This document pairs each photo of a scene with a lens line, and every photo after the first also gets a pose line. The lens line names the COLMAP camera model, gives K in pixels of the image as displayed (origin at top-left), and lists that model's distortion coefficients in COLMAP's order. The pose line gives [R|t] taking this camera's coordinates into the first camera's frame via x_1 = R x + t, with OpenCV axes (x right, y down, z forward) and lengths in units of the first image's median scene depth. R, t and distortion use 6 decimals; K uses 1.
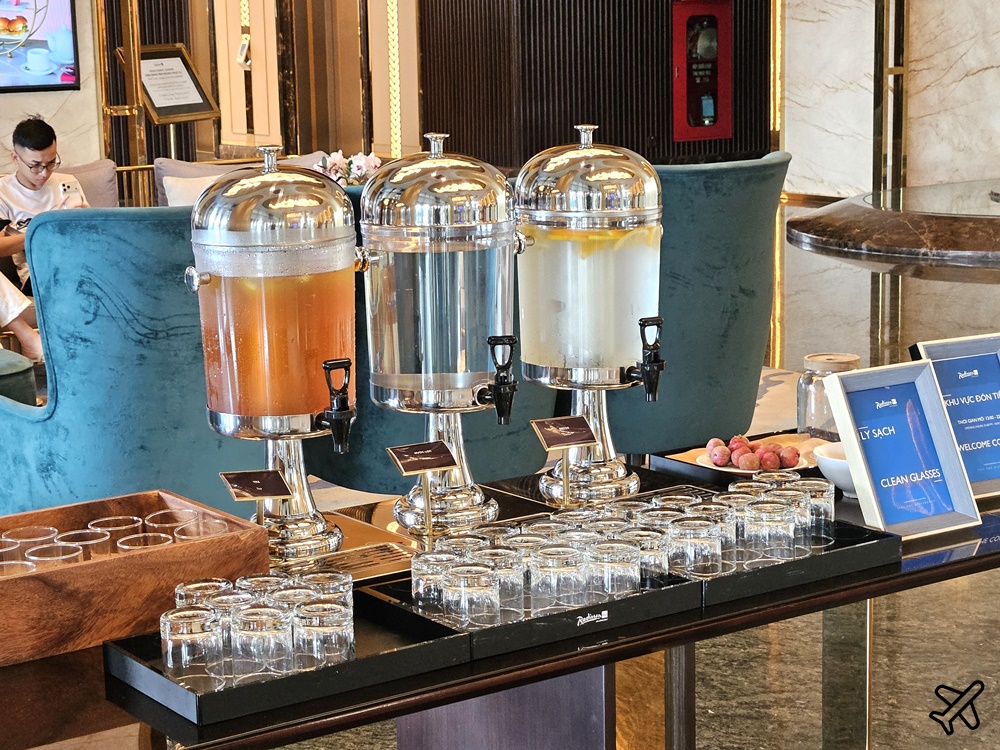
lens RADIAL K [[2016.2, 0, 500.0], [0, 2016.2, 375.0], [0, 0, 1]] dist [-0.053379, -0.251282]
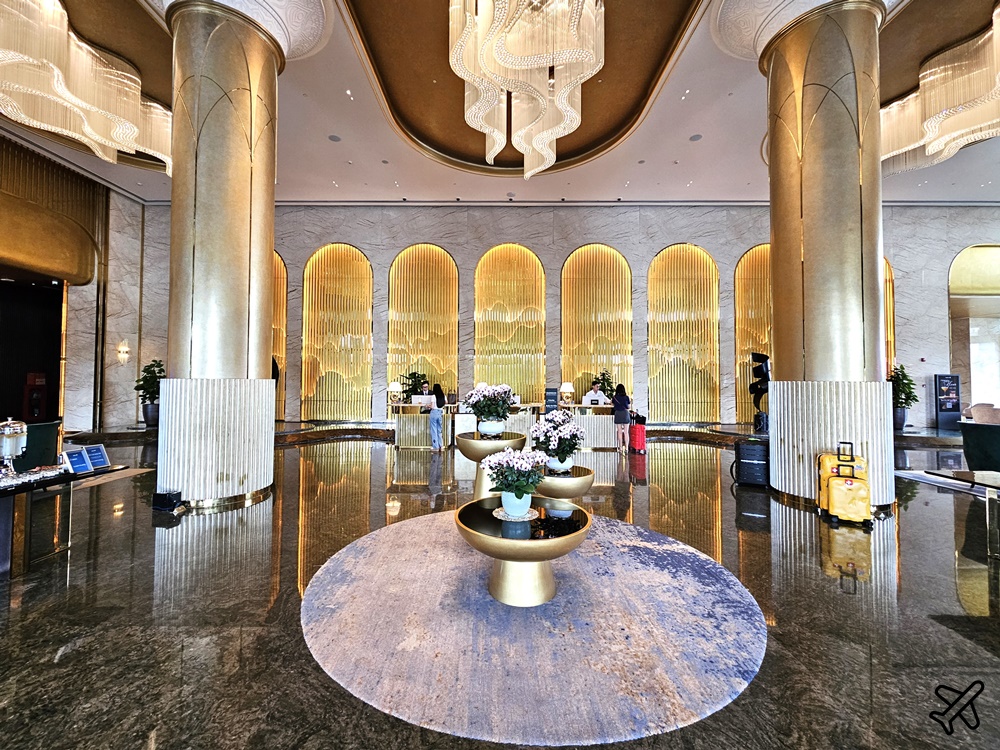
lens RADIAL K [[402.0, 0, 500.0], [0, 402.0, 375.0], [0, 0, 1]] dist [0.000274, 0.000086]
pose [[0.574564, 0.052021, 0.816805, -0.055906], [0.118685, 0.982134, -0.146037, 0.056170], [-0.809809, 0.180850, 0.558124, -0.490525]]
